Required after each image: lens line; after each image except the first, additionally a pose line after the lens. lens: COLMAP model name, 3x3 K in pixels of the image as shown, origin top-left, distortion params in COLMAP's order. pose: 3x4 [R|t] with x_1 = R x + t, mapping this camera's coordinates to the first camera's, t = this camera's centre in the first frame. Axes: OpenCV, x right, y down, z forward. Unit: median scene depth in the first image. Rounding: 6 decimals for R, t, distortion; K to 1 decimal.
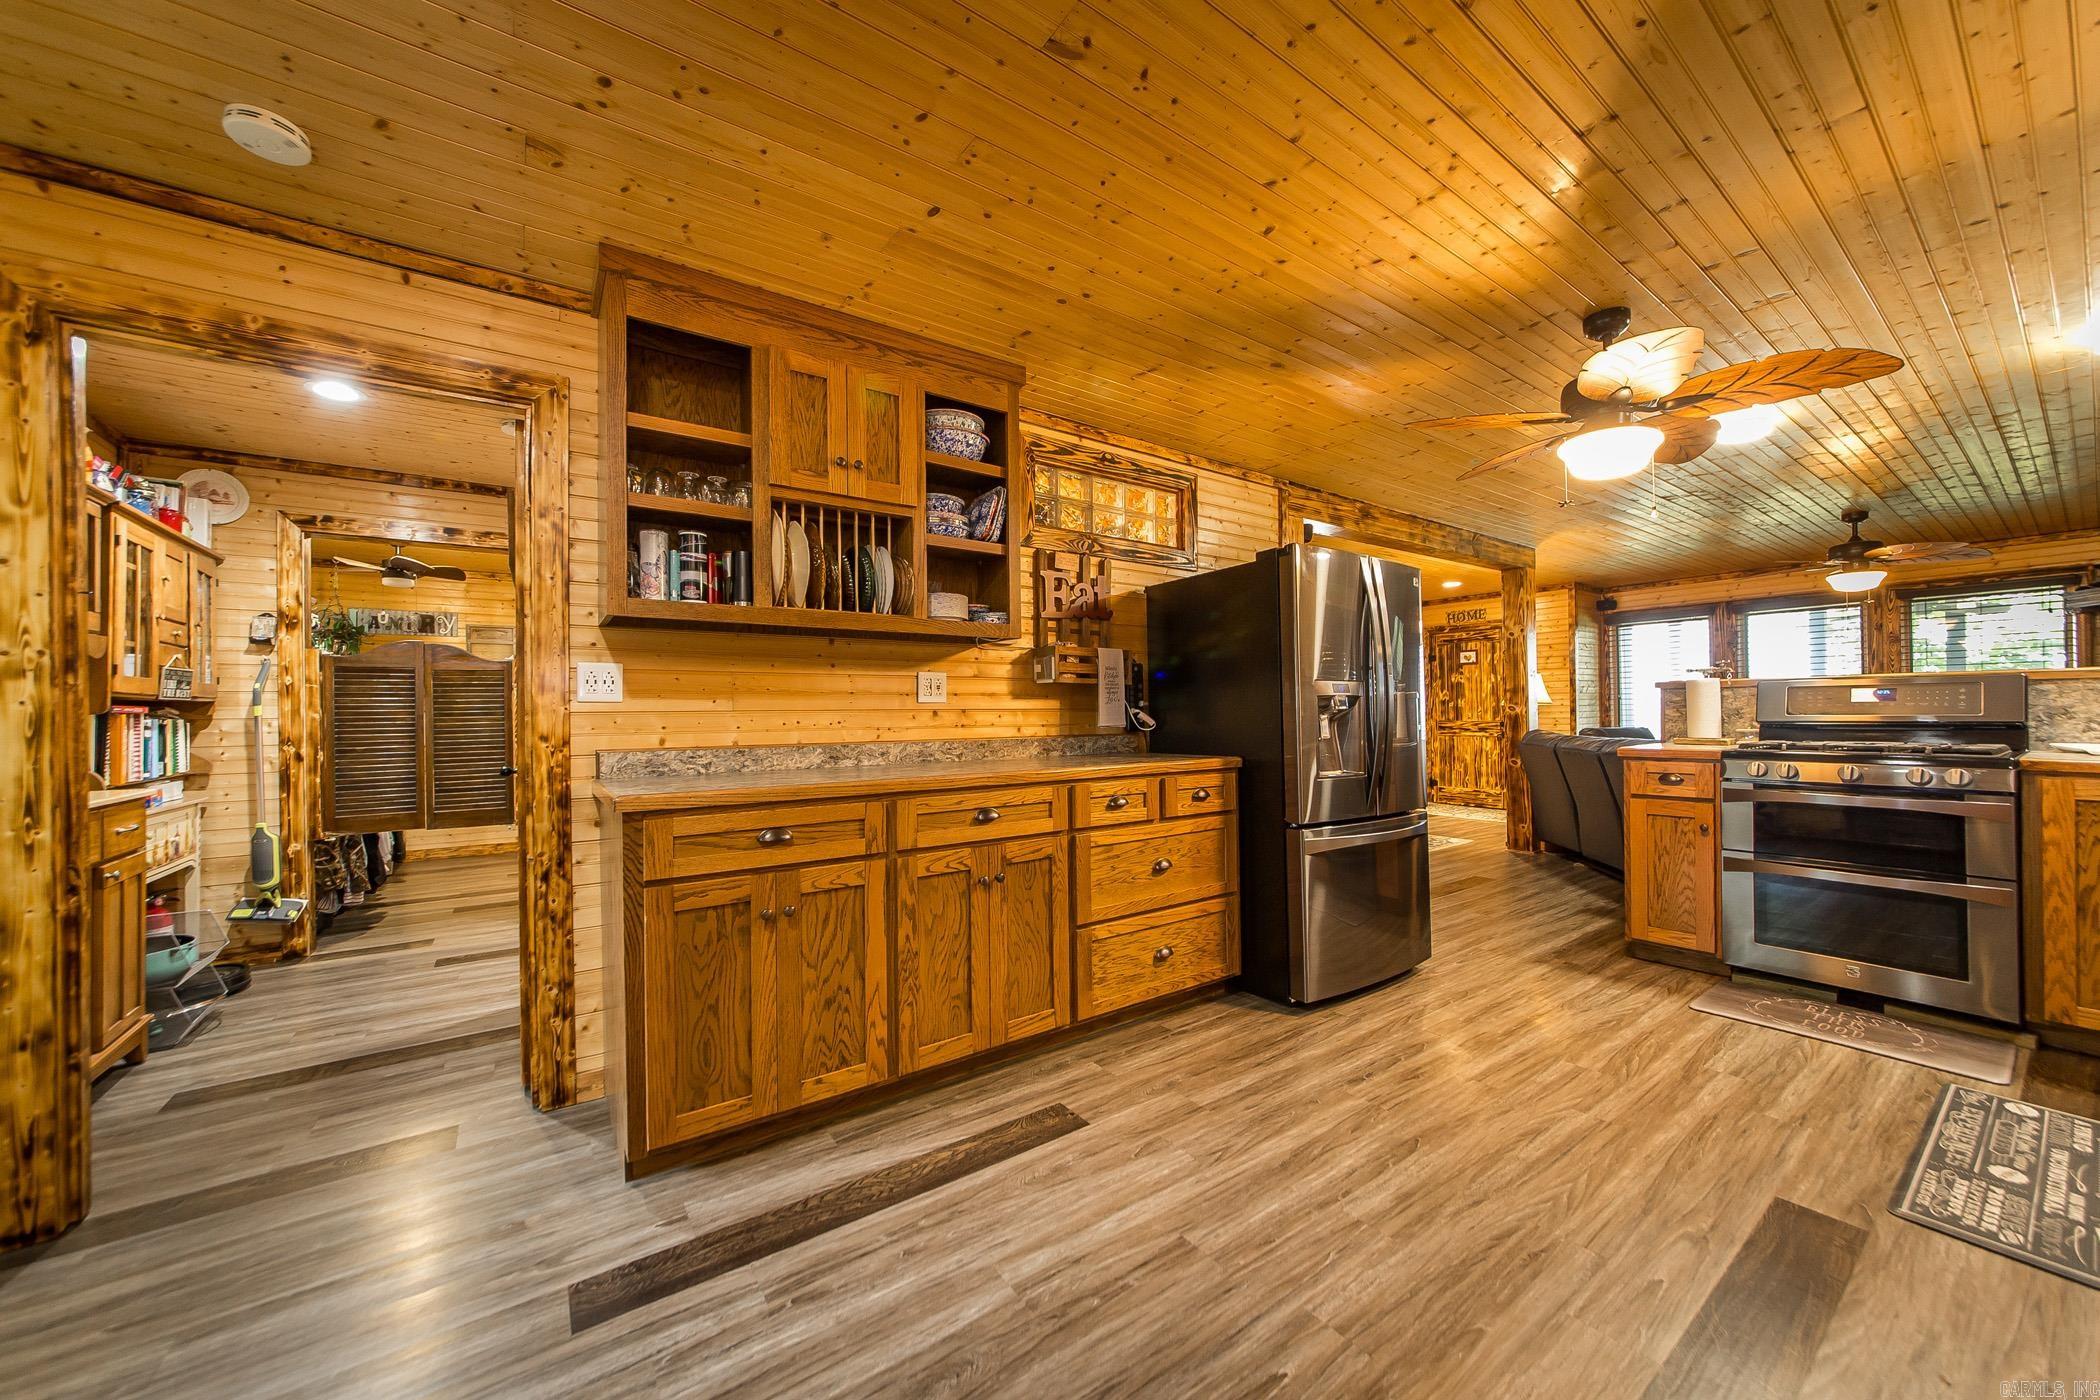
lens RADIAL K [[764.1, 0, 1052.4], [0, 764.1, 707.1], [0, 0, 1]] dist [-0.000509, 0.002144]
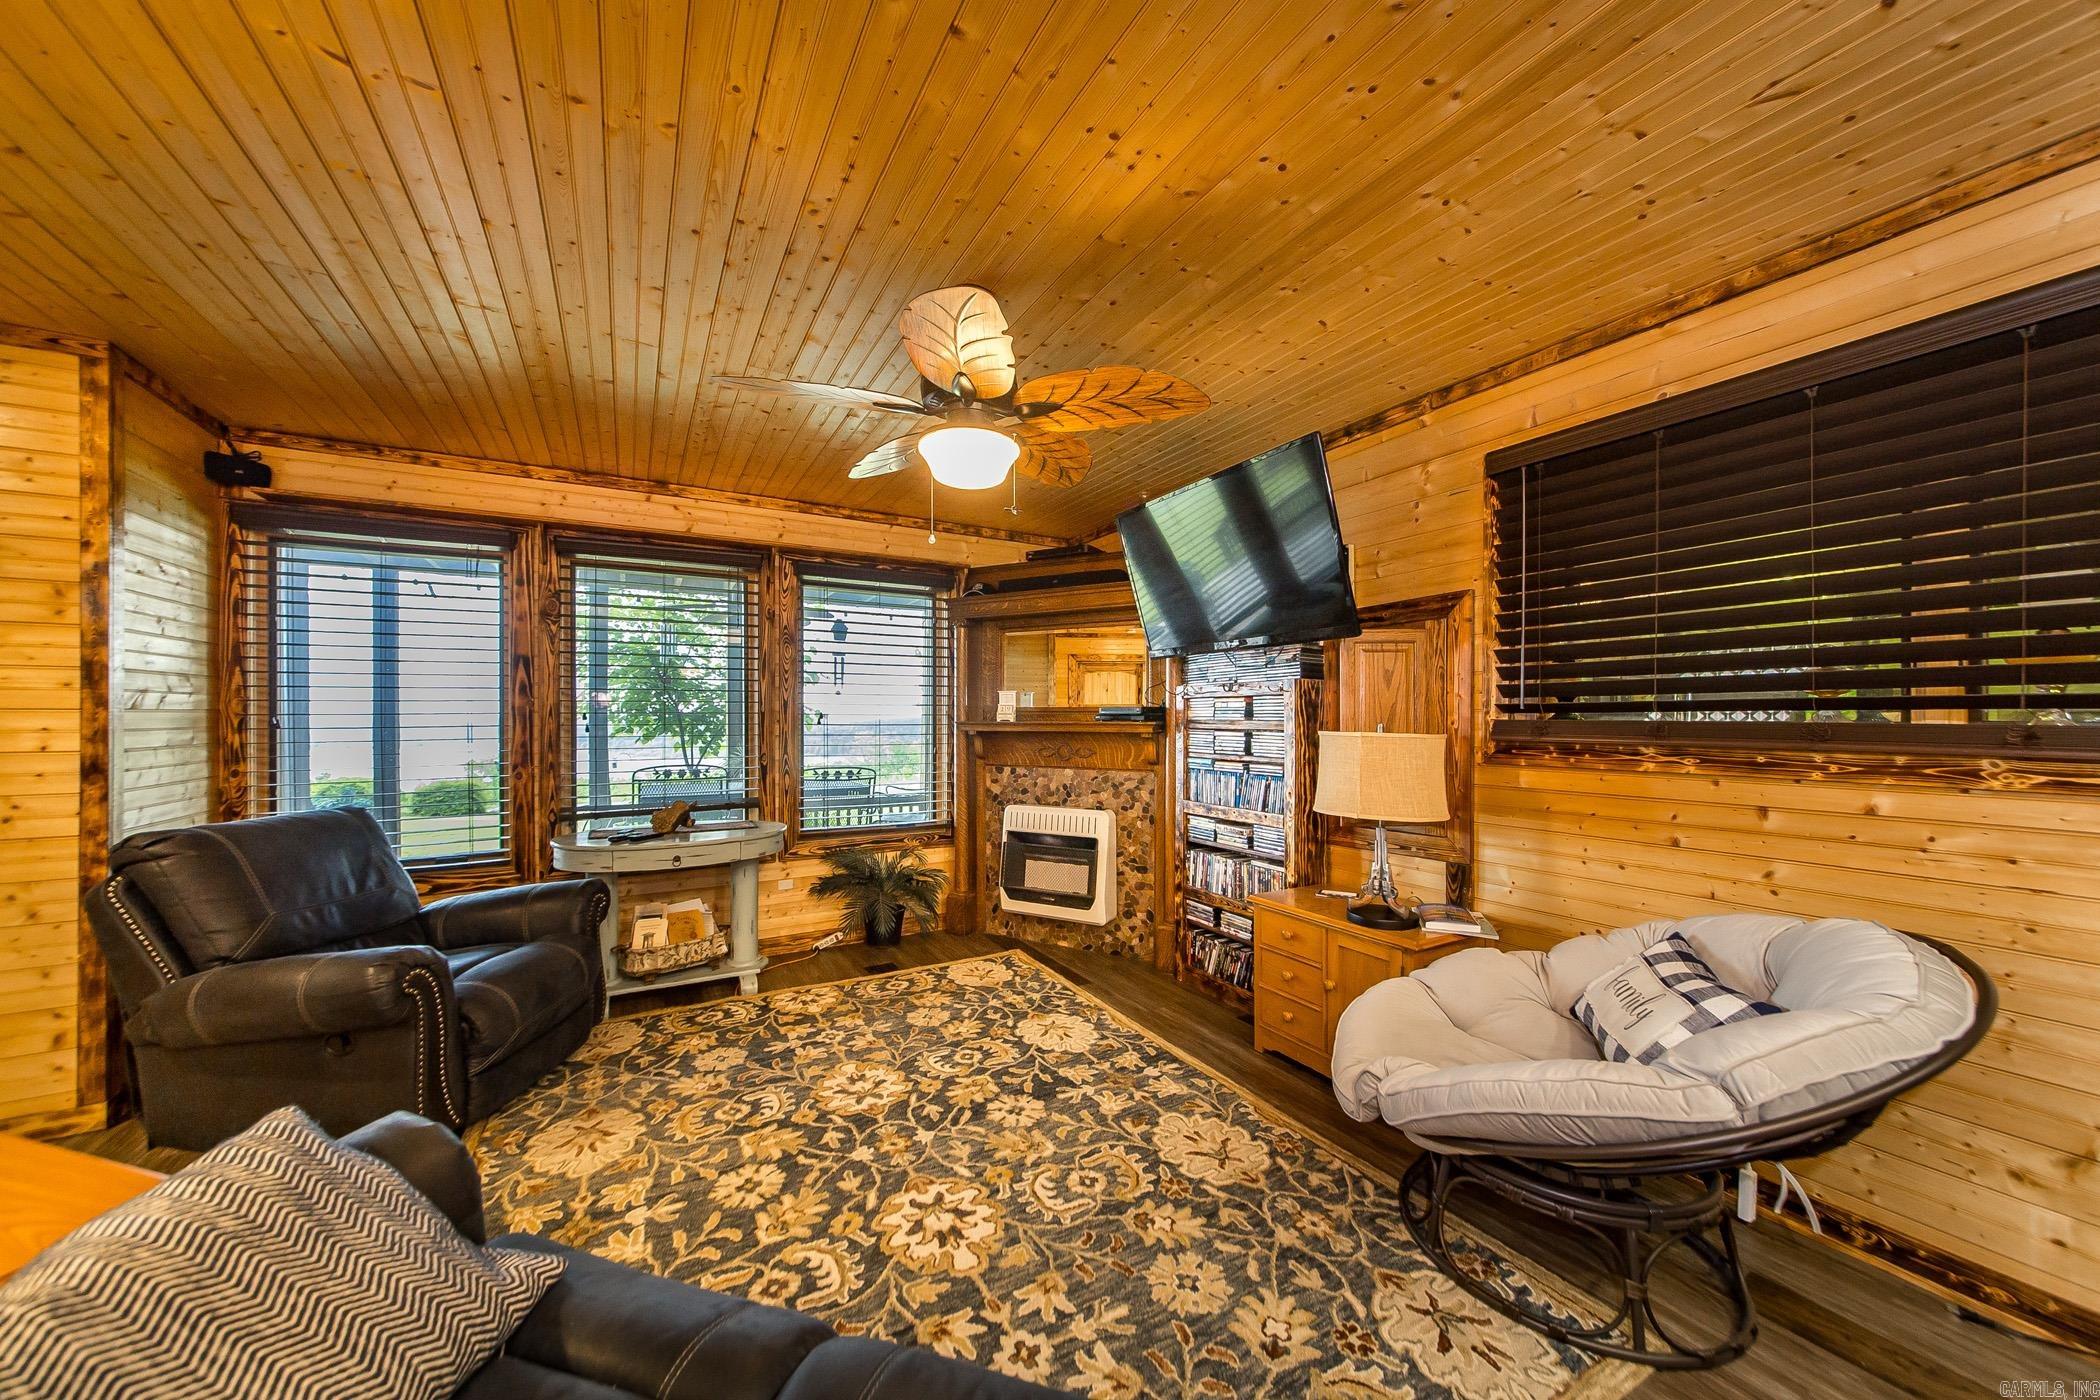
lens RADIAL K [[764.1, 0, 1061.5], [0, 764.1, 716.6], [0, 0, 1]] dist [-0.000509, 0.002144]
pose [[0.118438, 0.013970, 0.992863, 1.124317], [-0.012216, 0.999846, -0.012611, -0.043904], [-0.992886, -0.010635, 0.118591, 1.550809]]
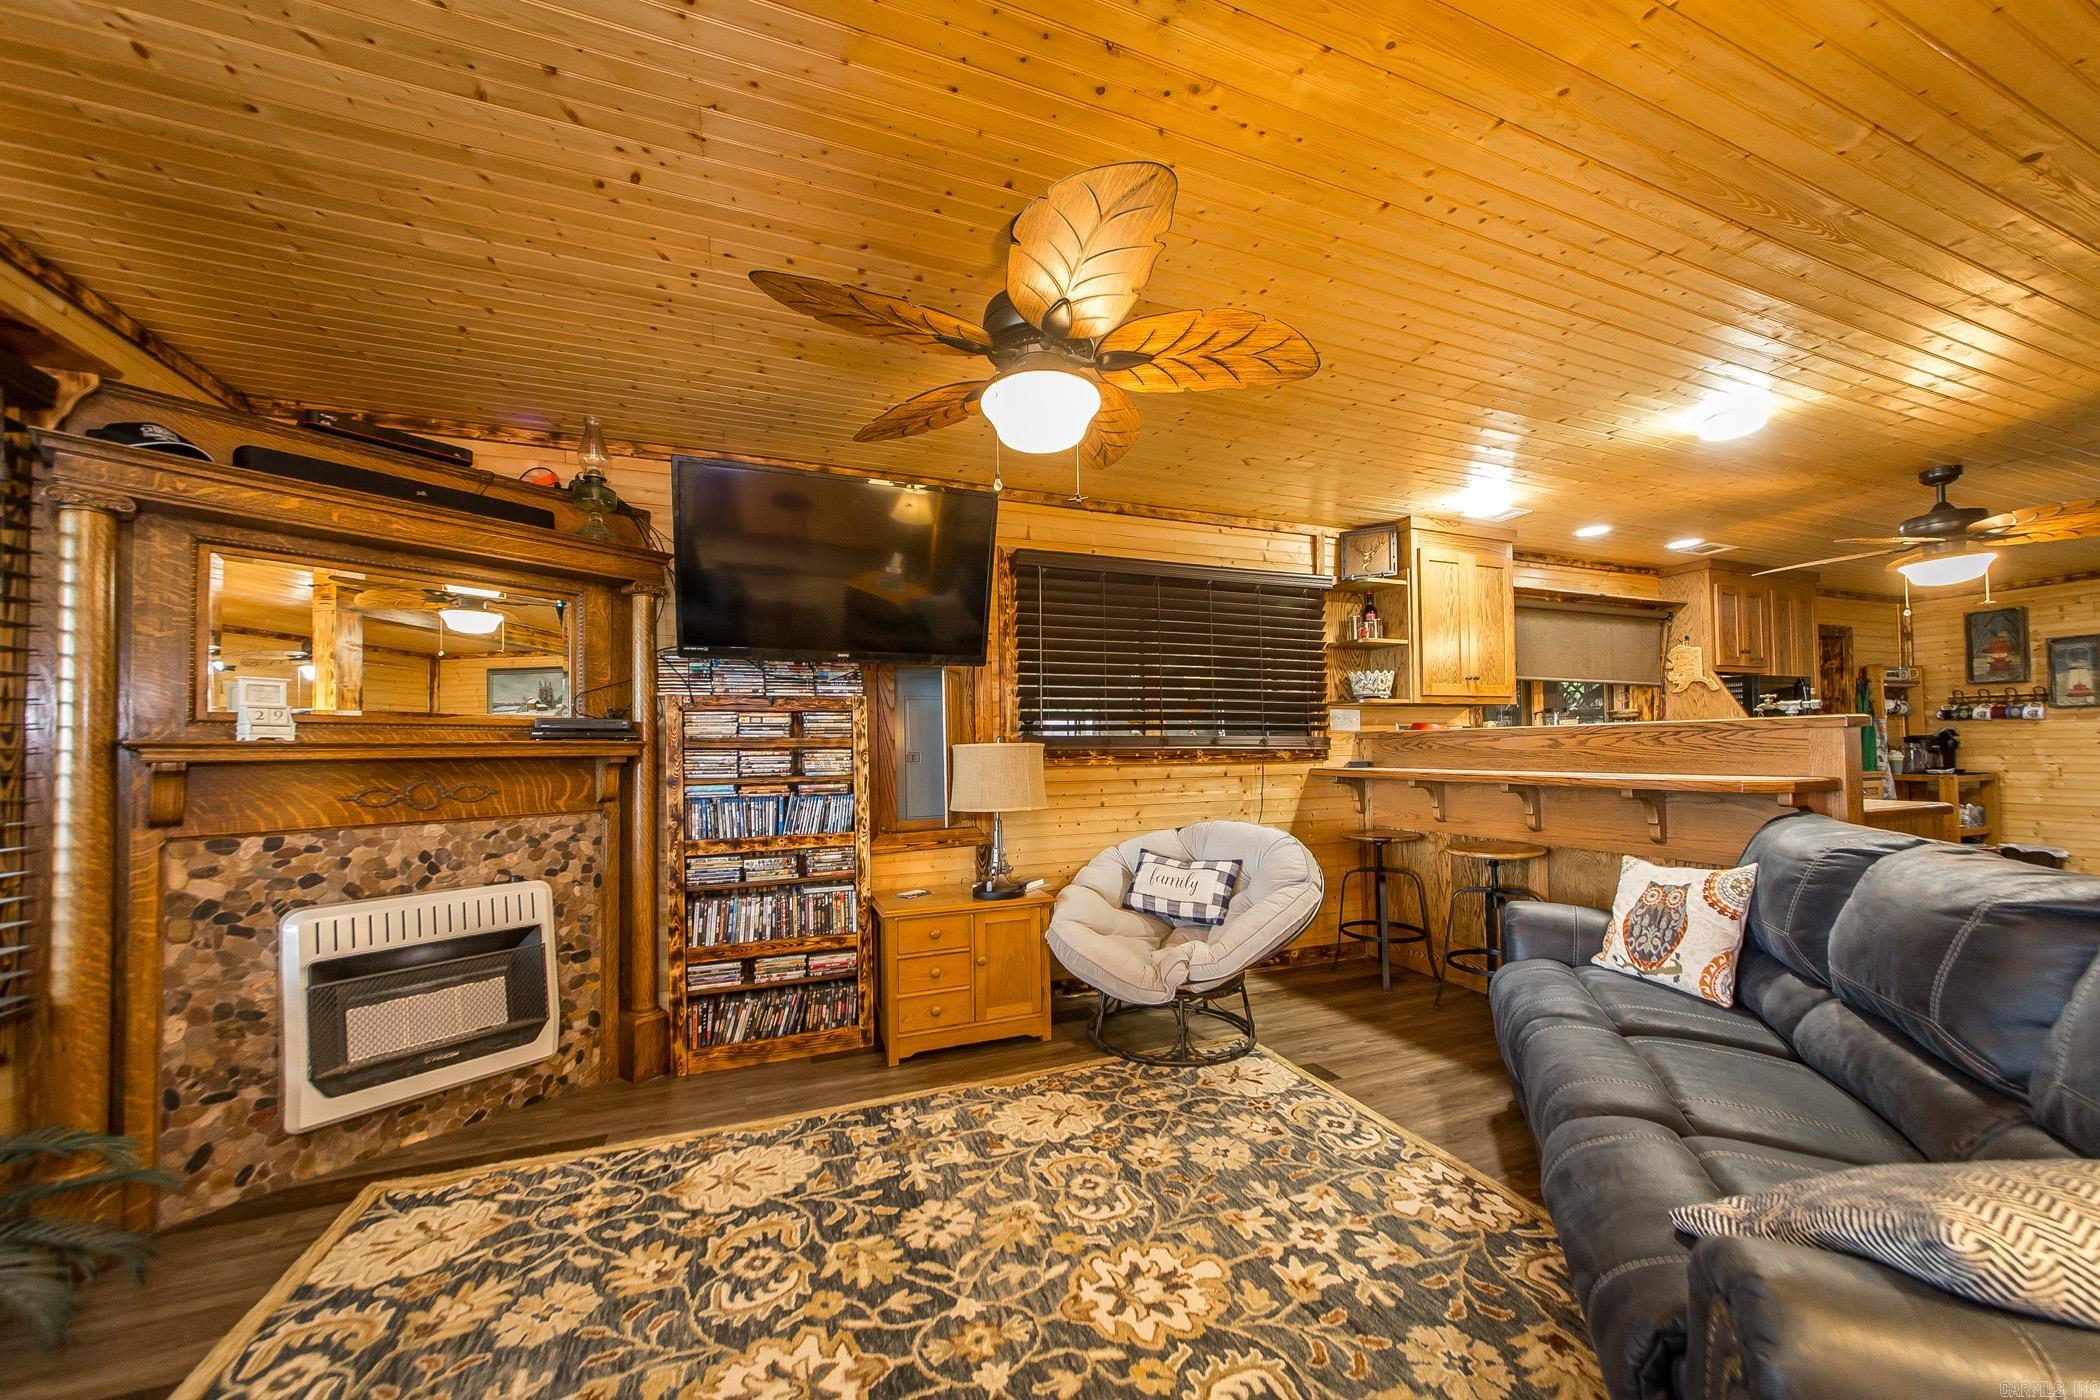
lens RADIAL K [[764.1, 0, 1036.8], [0, 764.1, 726.6], [0, 0, 1]] dist [-0.000509, 0.002144]
pose [[-0.967676, 0.035487, 0.249686, 1.960861], [0.025146, 0.998694, -0.044483, -0.004196], [-0.250939, -0.036766, -0.967305, 2.685983]]
